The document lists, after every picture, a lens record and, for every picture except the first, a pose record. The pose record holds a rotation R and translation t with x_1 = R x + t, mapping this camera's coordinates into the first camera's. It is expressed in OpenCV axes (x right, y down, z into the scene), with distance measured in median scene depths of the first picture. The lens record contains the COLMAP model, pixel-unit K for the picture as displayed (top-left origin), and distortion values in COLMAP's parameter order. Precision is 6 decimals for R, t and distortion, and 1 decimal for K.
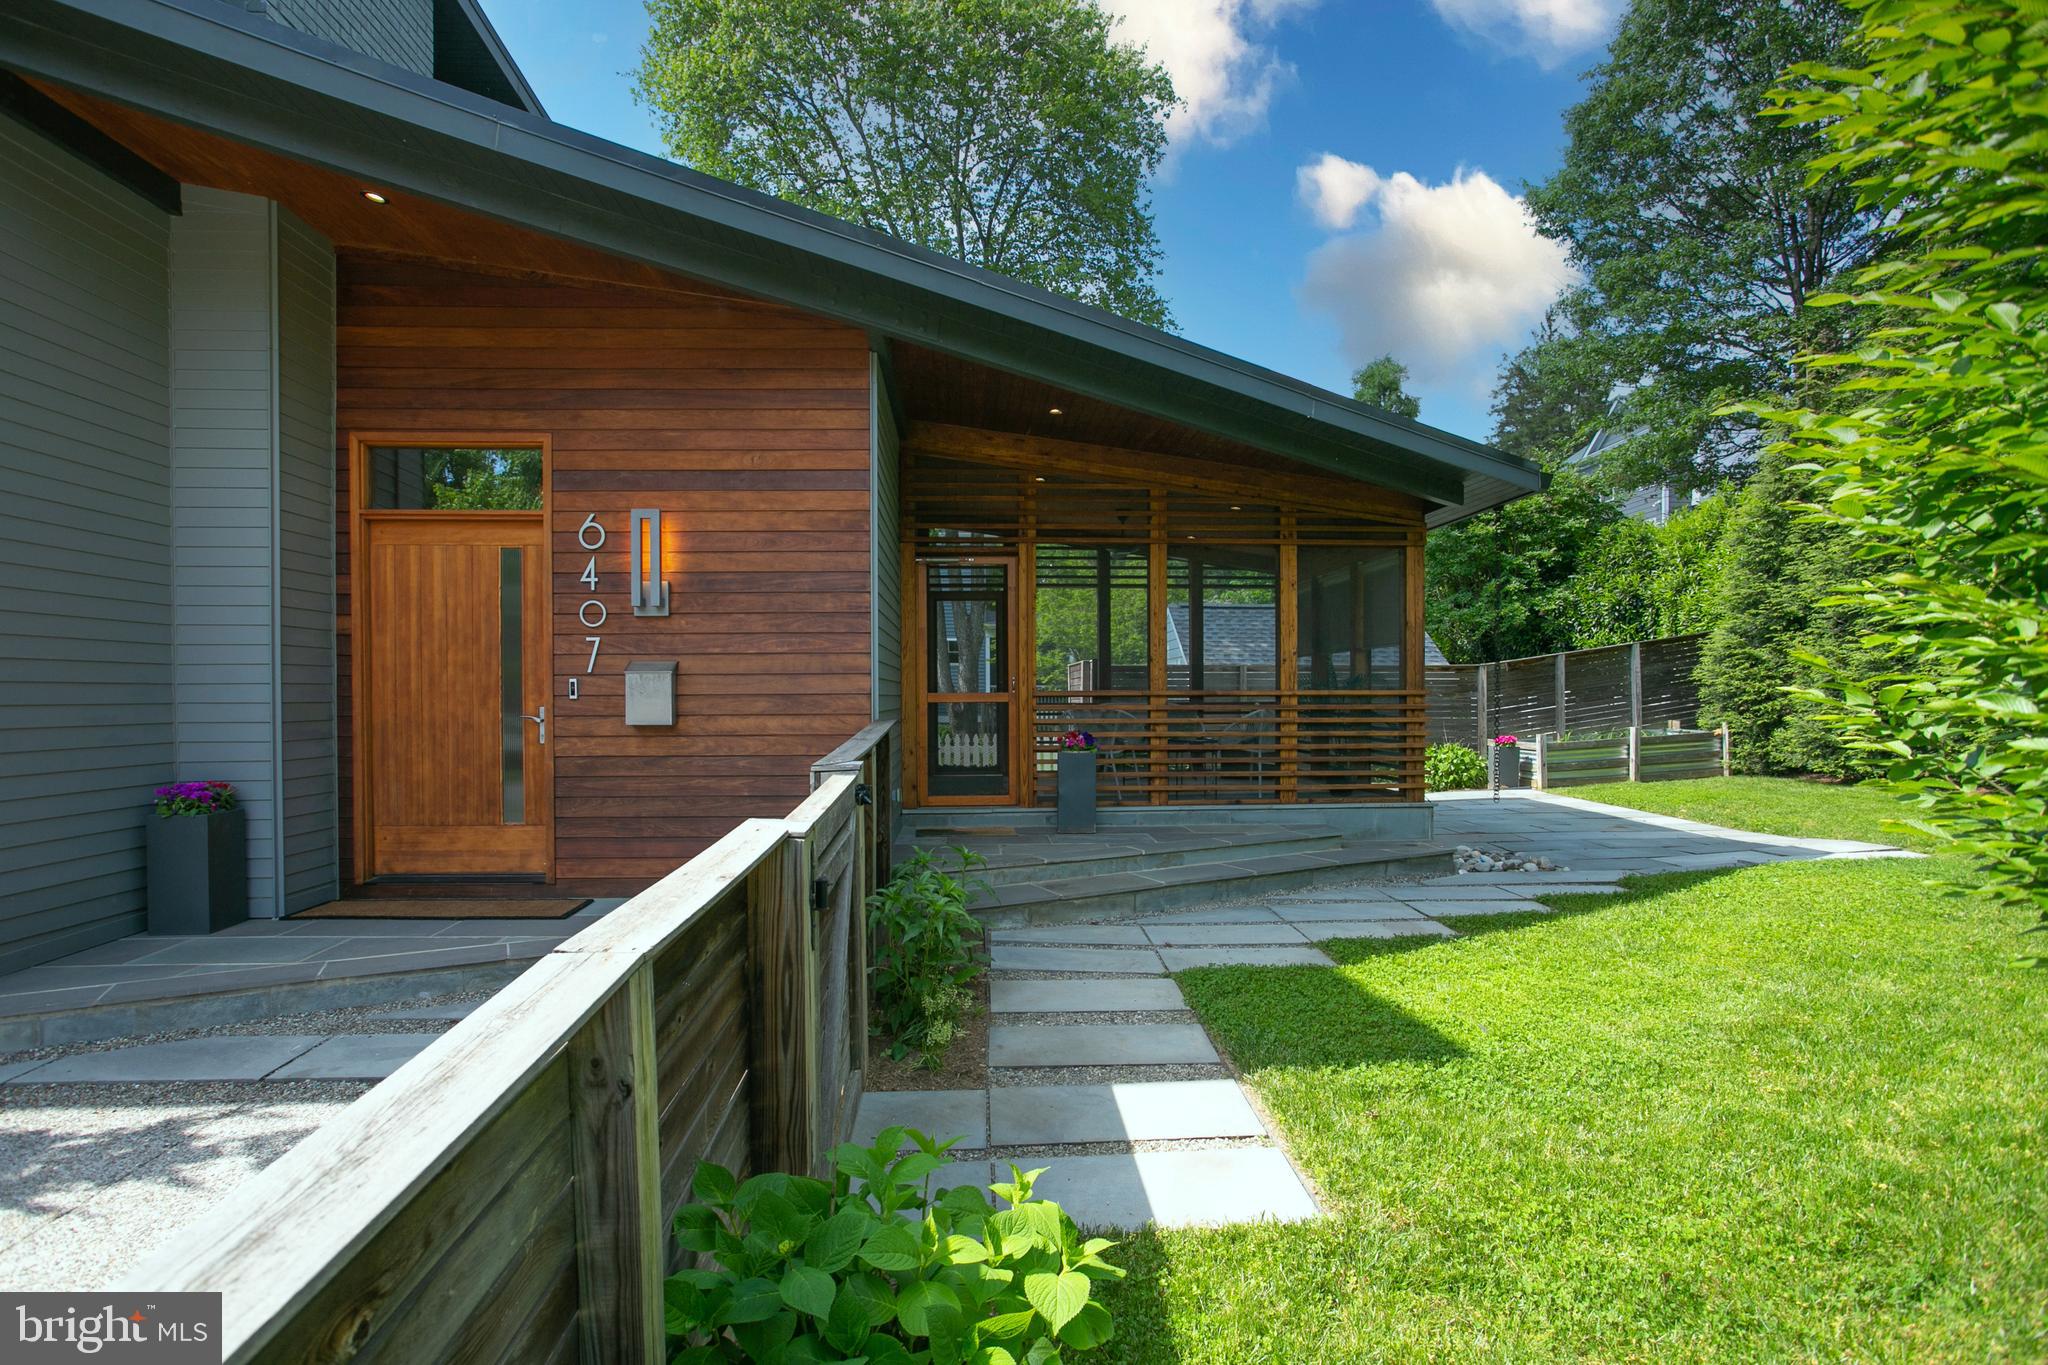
lens RADIAL K [[1029.5, 0, 1022.1], [0, 1029.5, 716.6], [0, 0, 1]] dist [-0.070419, 0.042352]
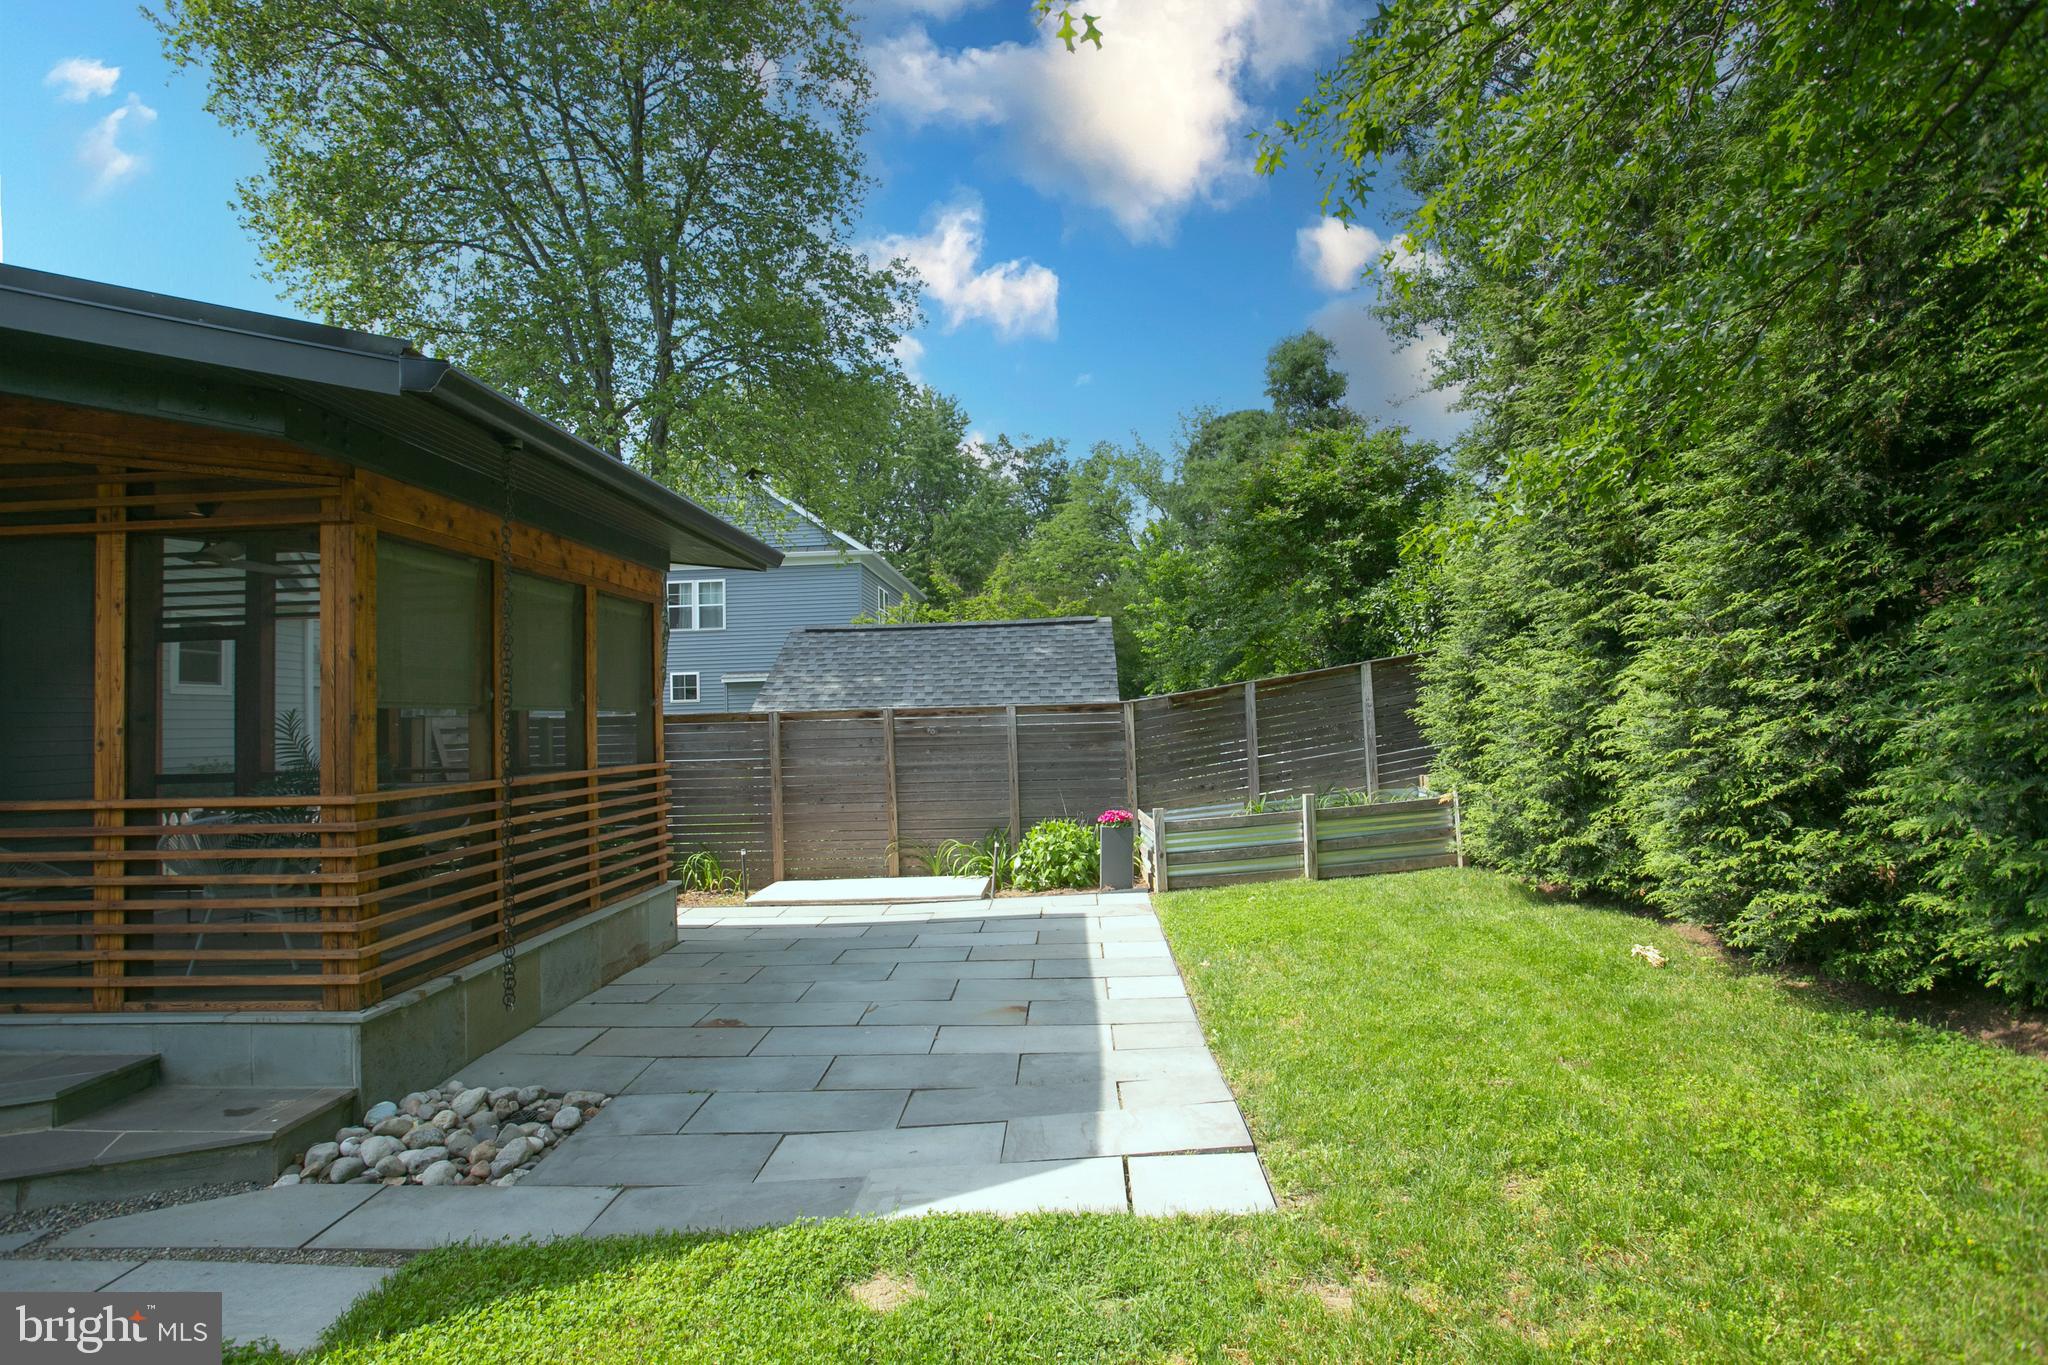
lens RADIAL K [[1021.1, 0, 1024.0], [0, 1021.1, 682.5], [0, 0, 1]] dist [-0.029599, 0.000069]
pose [[0.994974, -0.027234, -0.096356, 0.795399], [0.022106, 0.998302, -0.053893, -0.049002], [0.097660, 0.051492, 0.993887, 0.524721]]
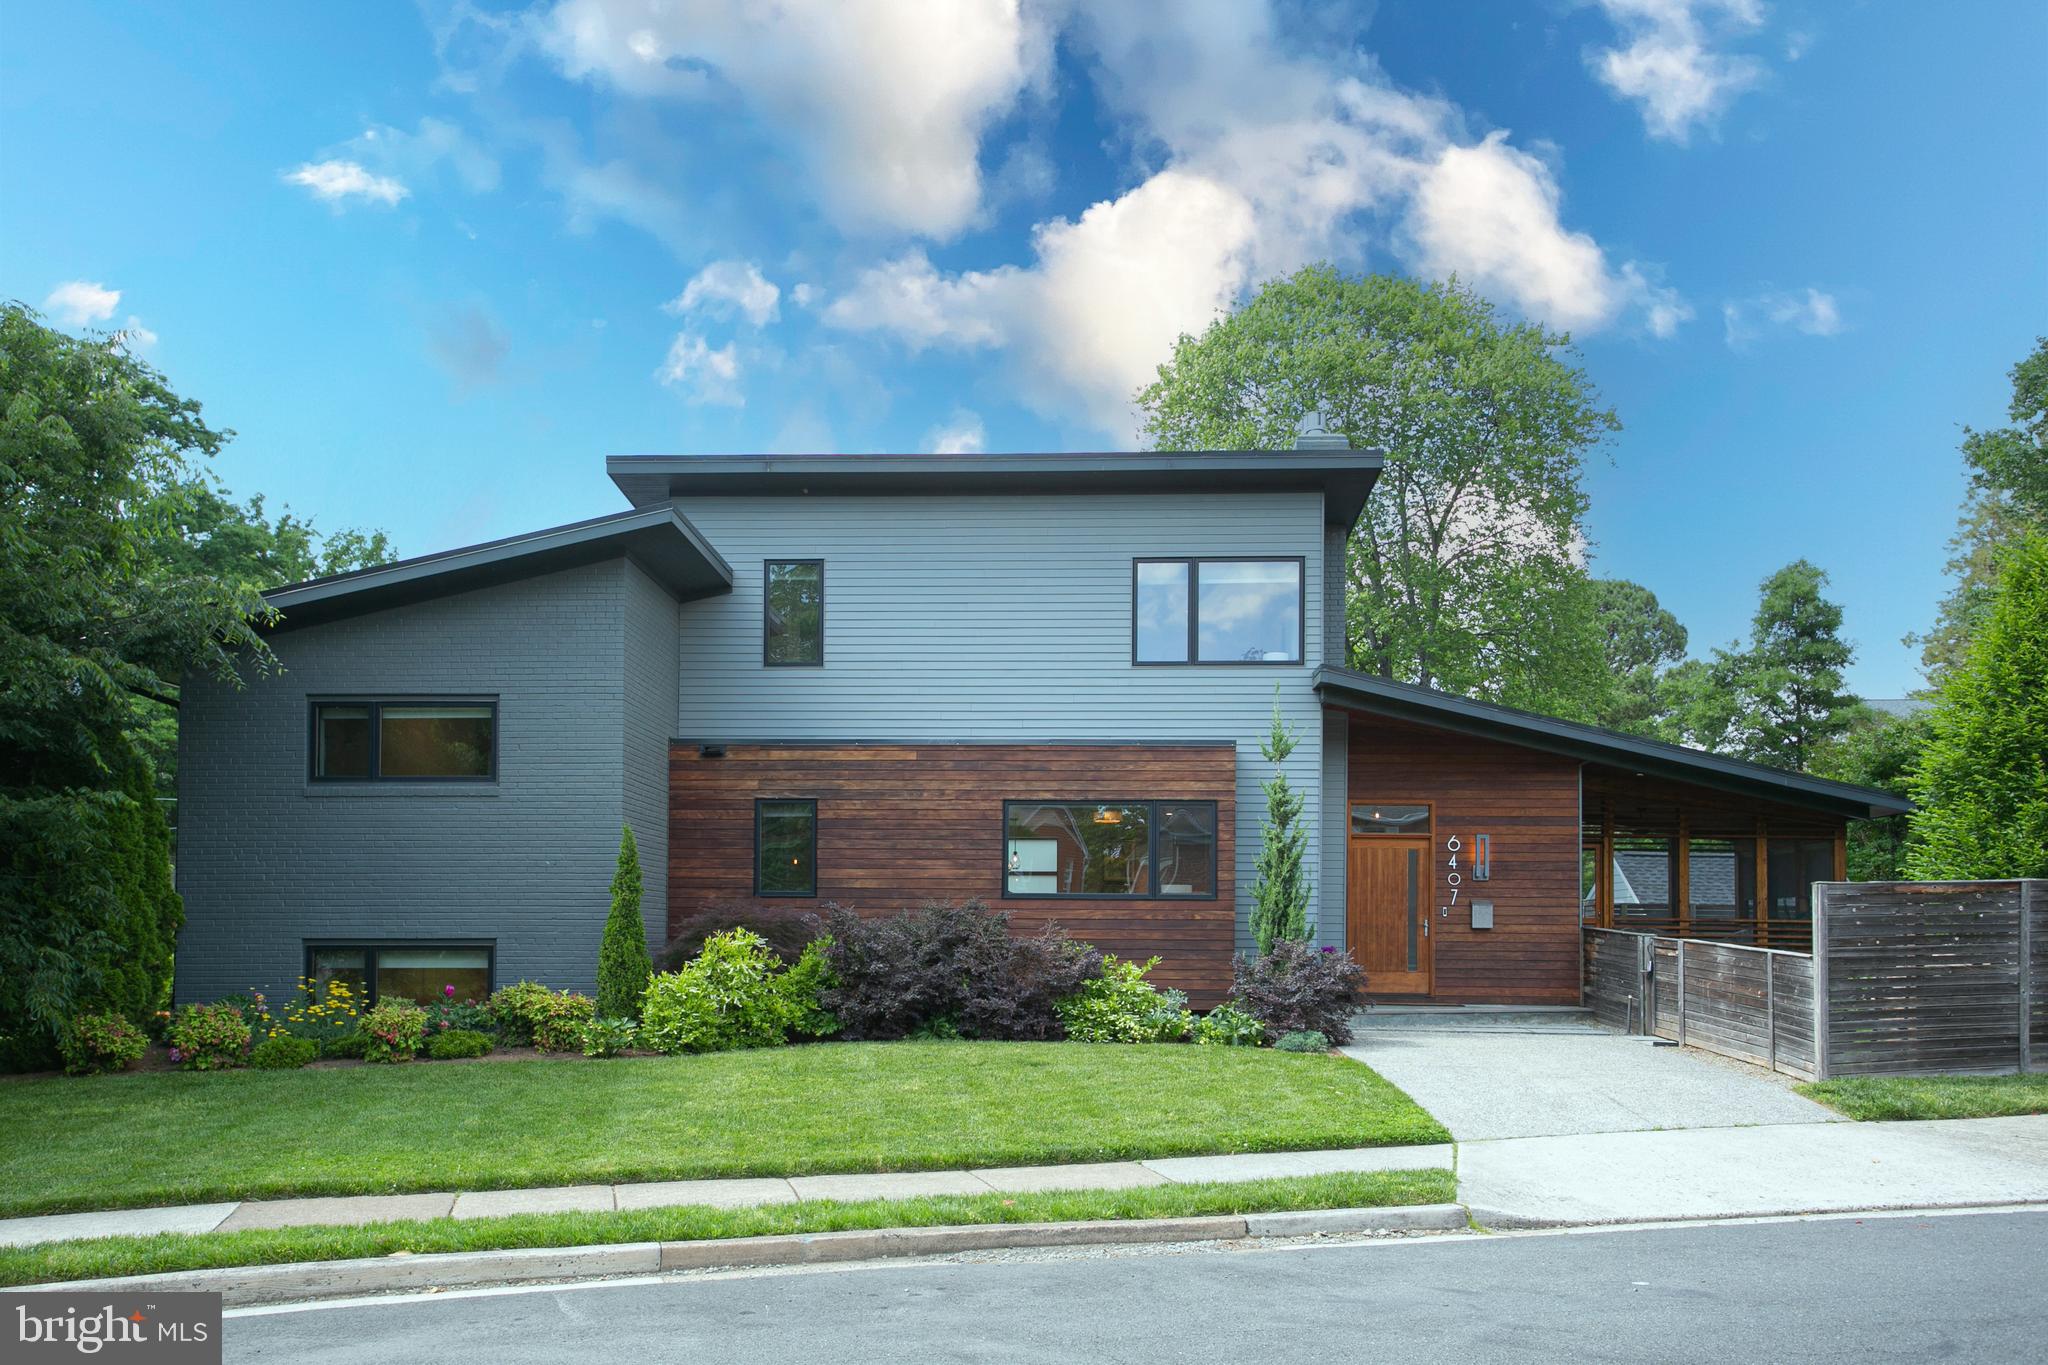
lens RADIAL K [[1562.0, 0, 1014.4], [0, 1562.0, 891.4], [0, 0, 1]] dist [0.074963, 0.003721]
pose [[0.994333, 0.007804, -0.106025, -0.742104], [-0.013618, 0.998436, -0.054228, 0.094614], [0.105436, 0.055365, 0.992884, -1.880906]]
